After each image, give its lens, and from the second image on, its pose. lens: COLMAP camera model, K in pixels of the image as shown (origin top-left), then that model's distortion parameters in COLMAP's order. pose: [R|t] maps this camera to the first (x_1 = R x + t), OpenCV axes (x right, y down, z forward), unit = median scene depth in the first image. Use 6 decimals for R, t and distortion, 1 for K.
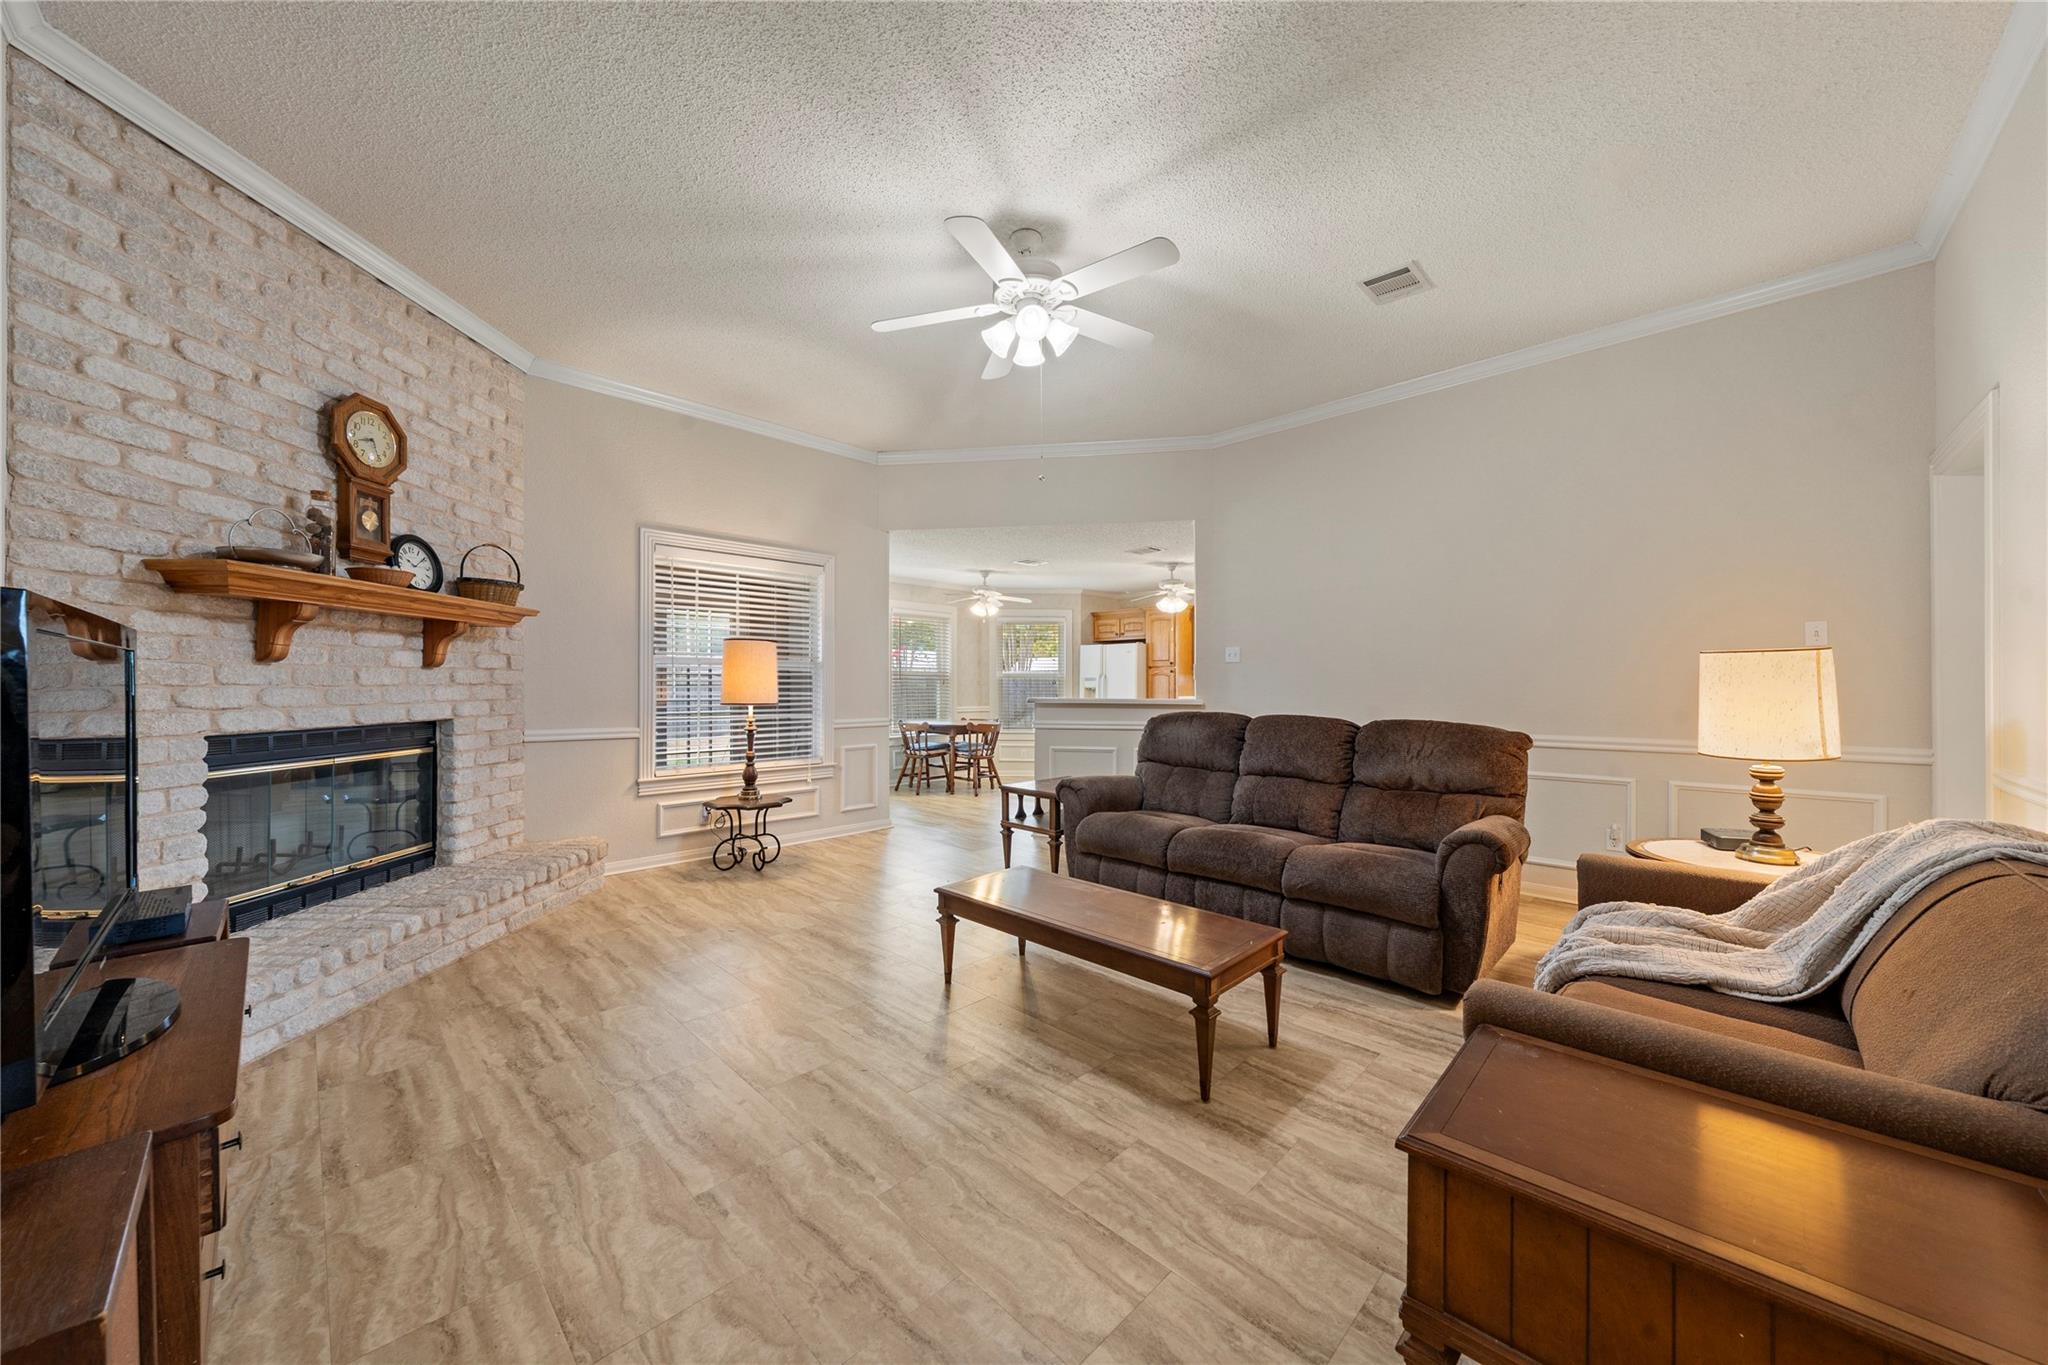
lens RADIAL K [[738.3, 0, 1033.5], [0, 738.3, 687.4], [0, 0, 1]] dist [0.000660, 0.000012]
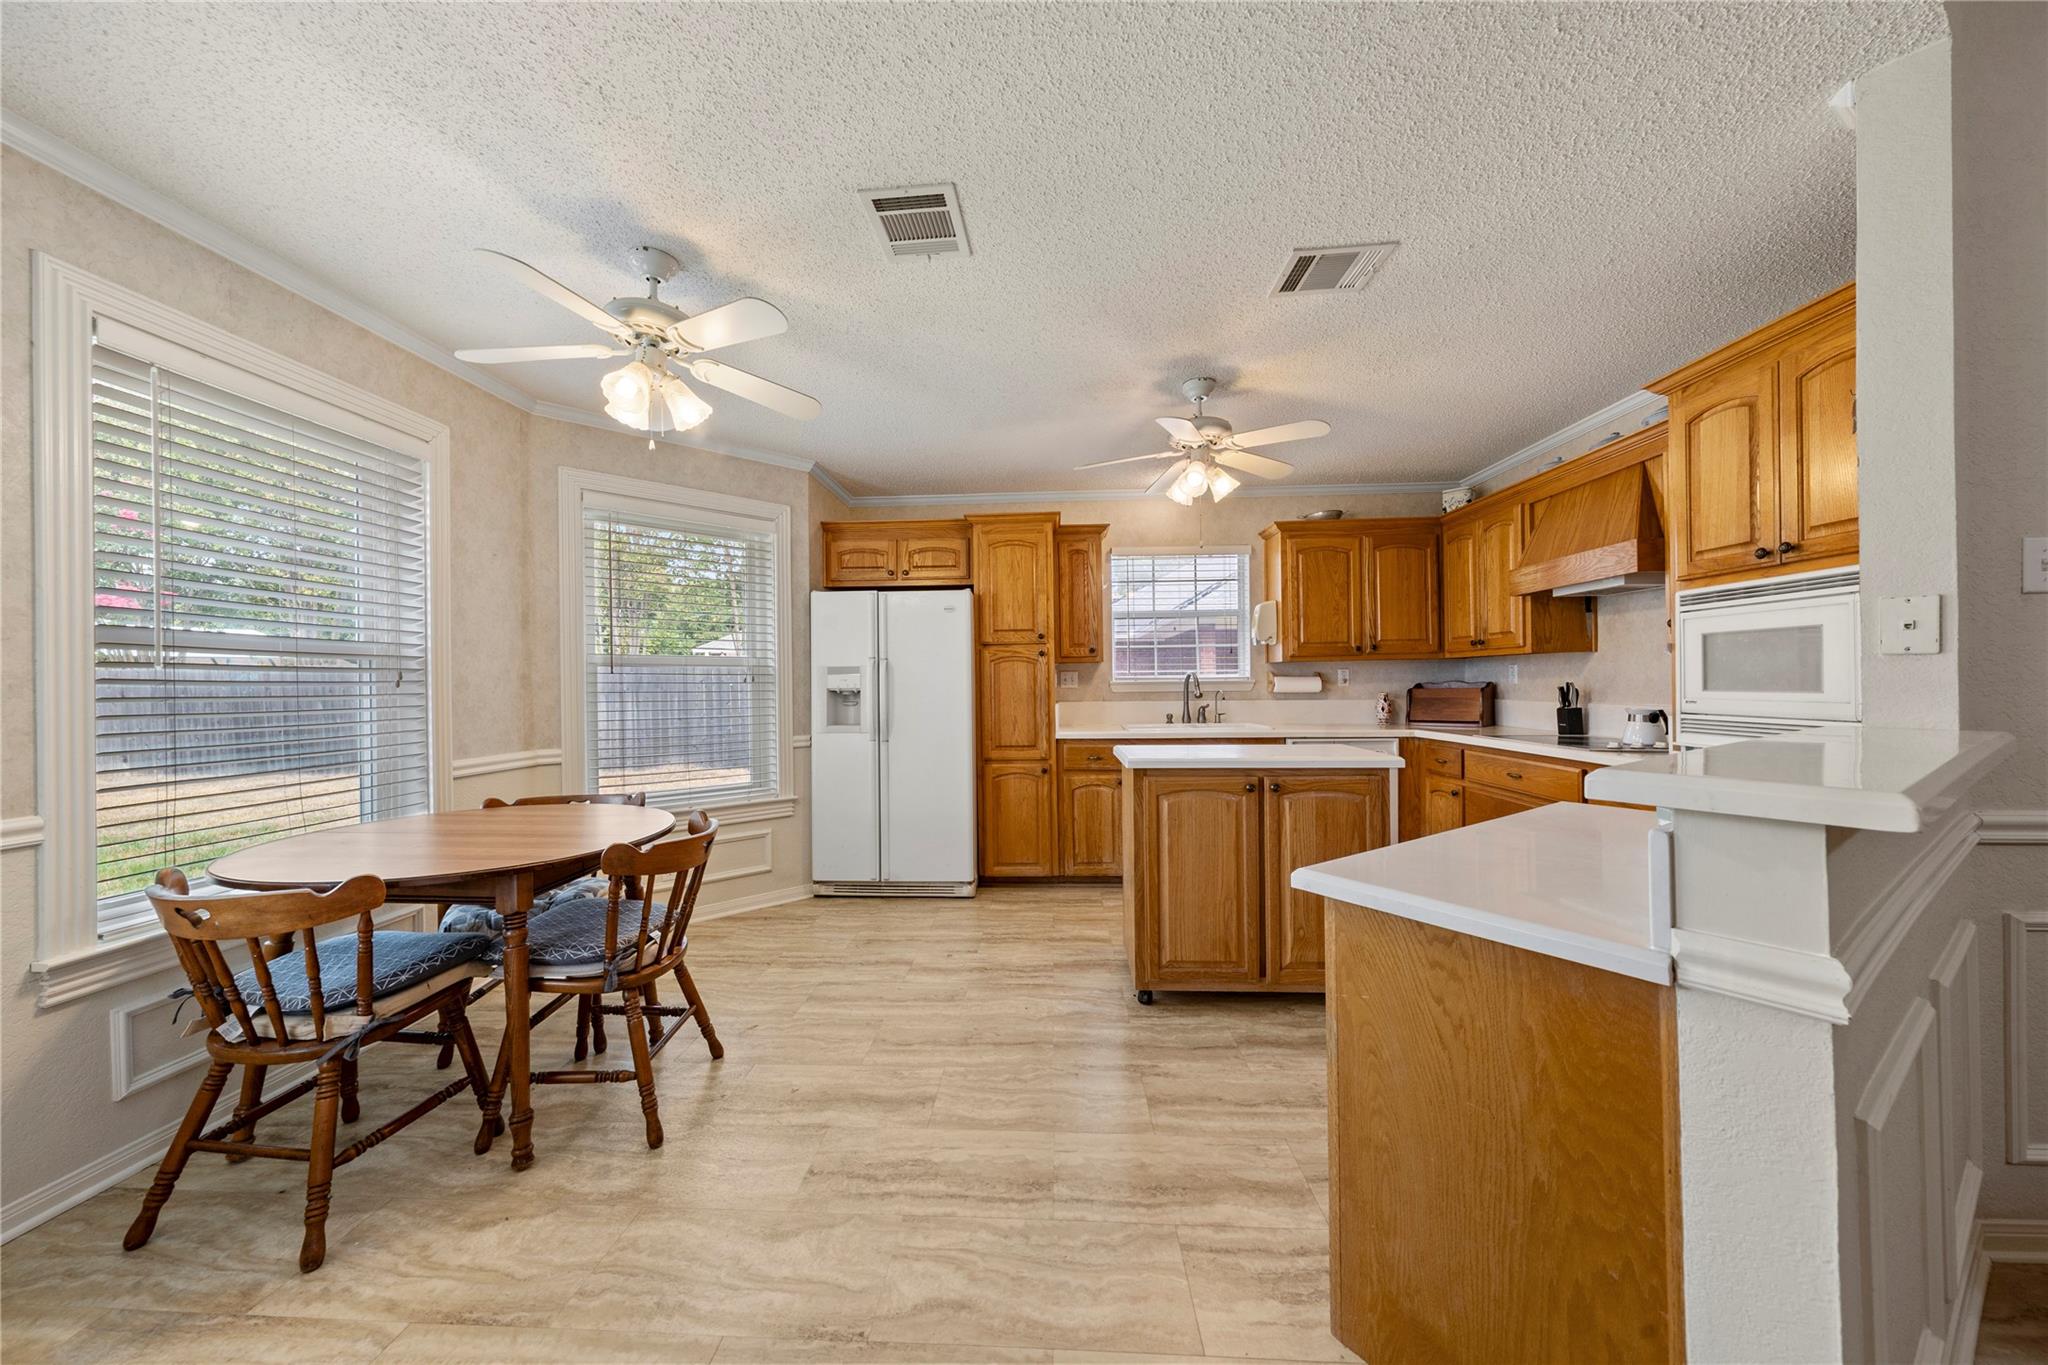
lens RADIAL K [[693.6, 0, 1013.2], [0, 693.6, 684.4], [0, 0, 1]] dist [-0.000218, -0.000327]
pose [[0.757656, -0.008594, 0.652597, -0.184644], [0.013331, 0.999908, -0.002310, -0.000853], [-0.652517, 0.010450, 0.757702, 1.024236]]
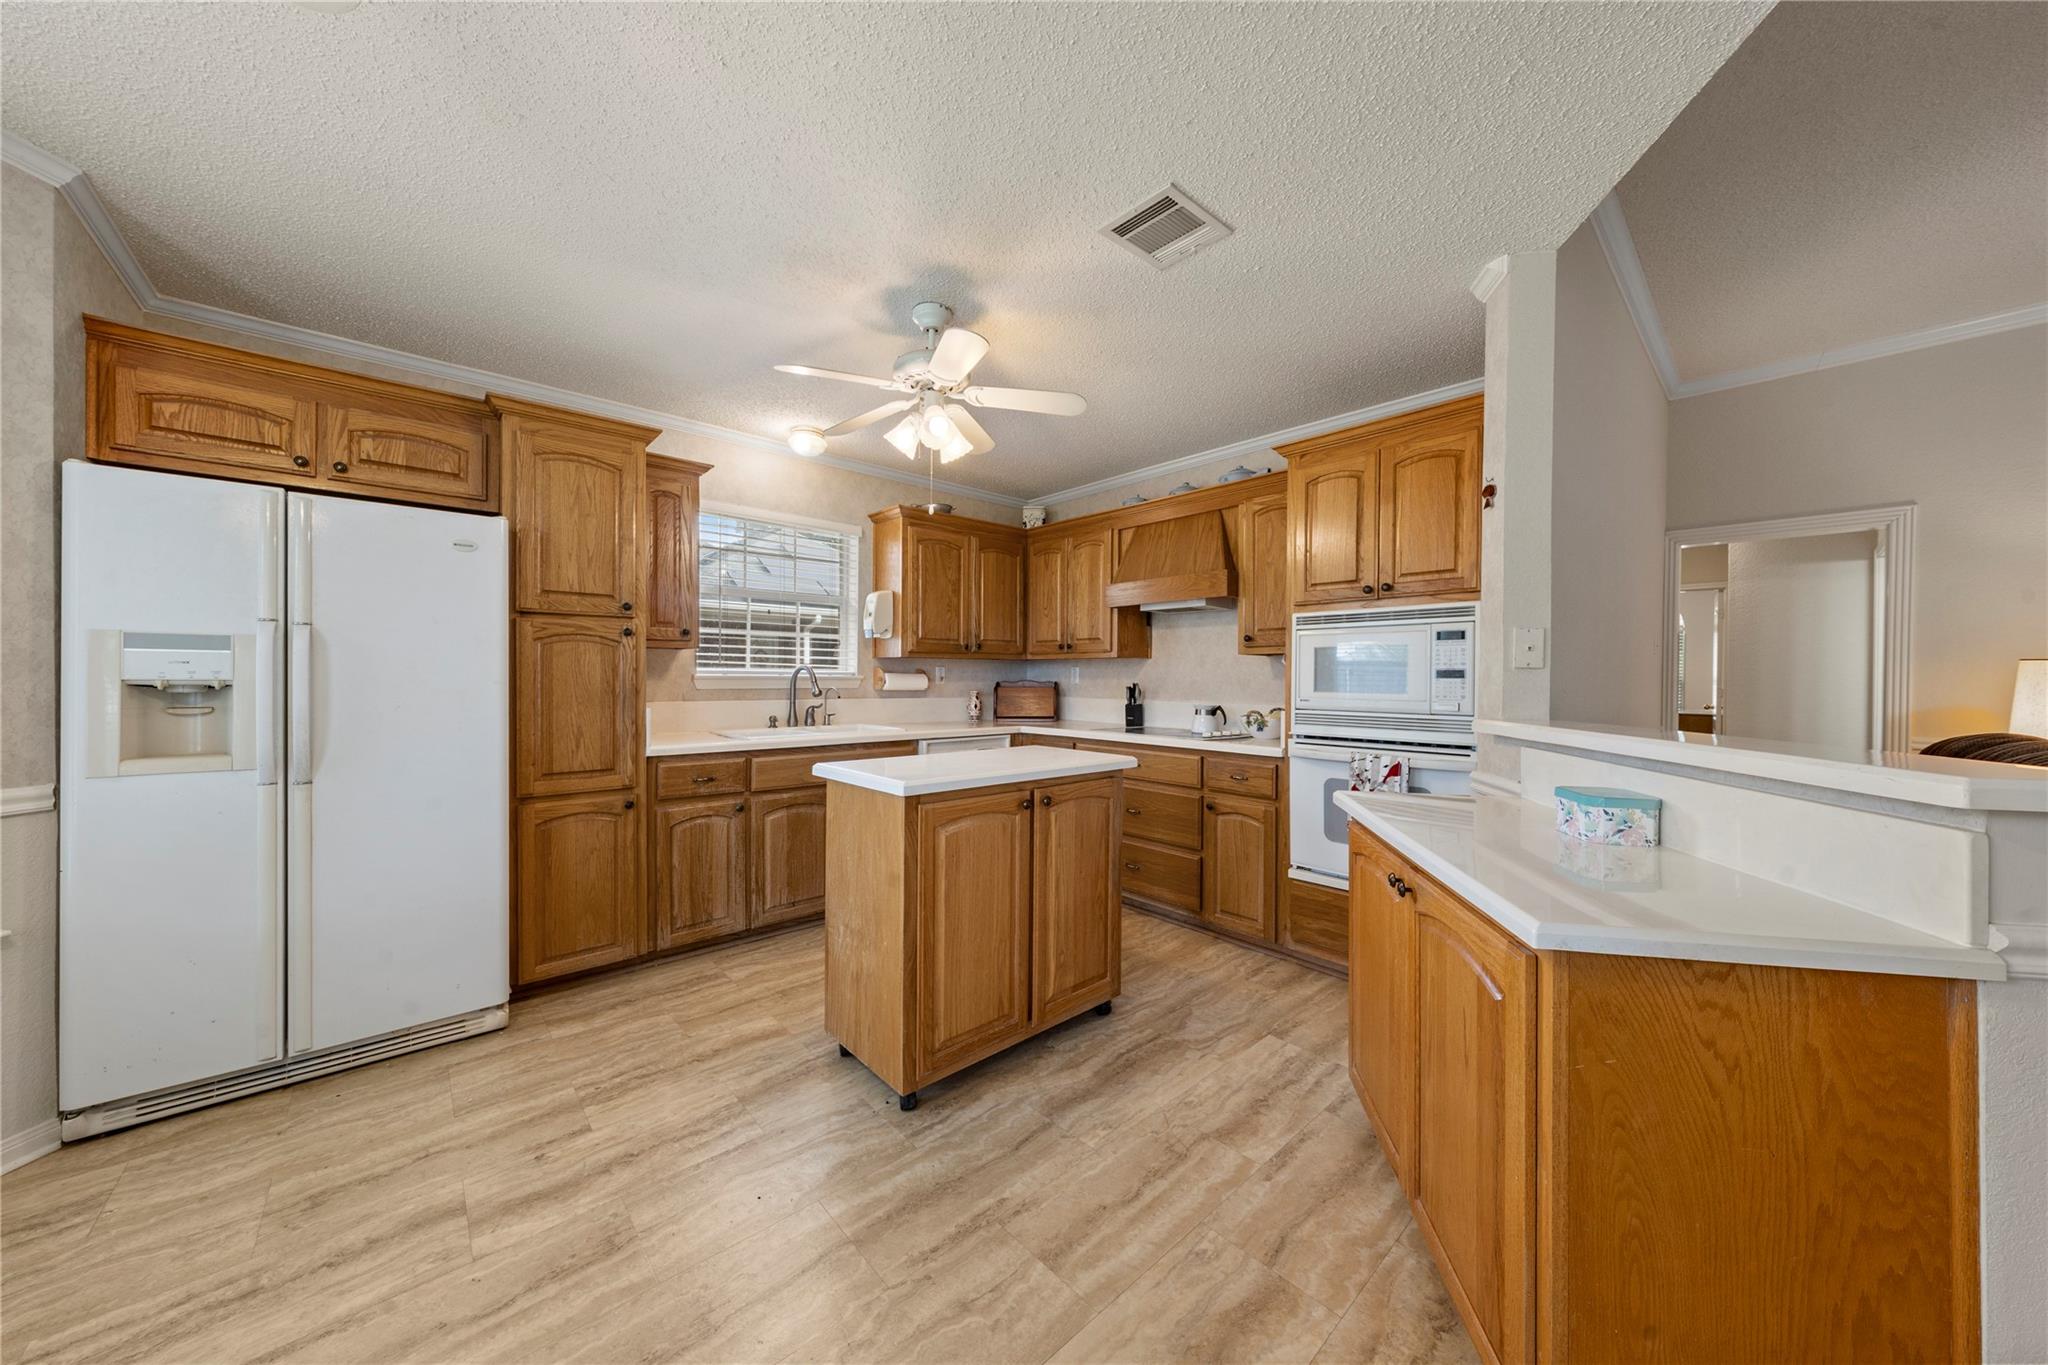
lens RADIAL K [[693.6, 0, 1031.4], [0, 693.6, 682.0], [0, 0, 1]] dist [-0.000218, -0.000327]
pose [[0.078435, -0.004738, 0.996908, -0.157562], [-0.002200, 0.999985, 0.004926, -0.001921], [-0.996917, -0.002579, 0.078423, 1.221508]]
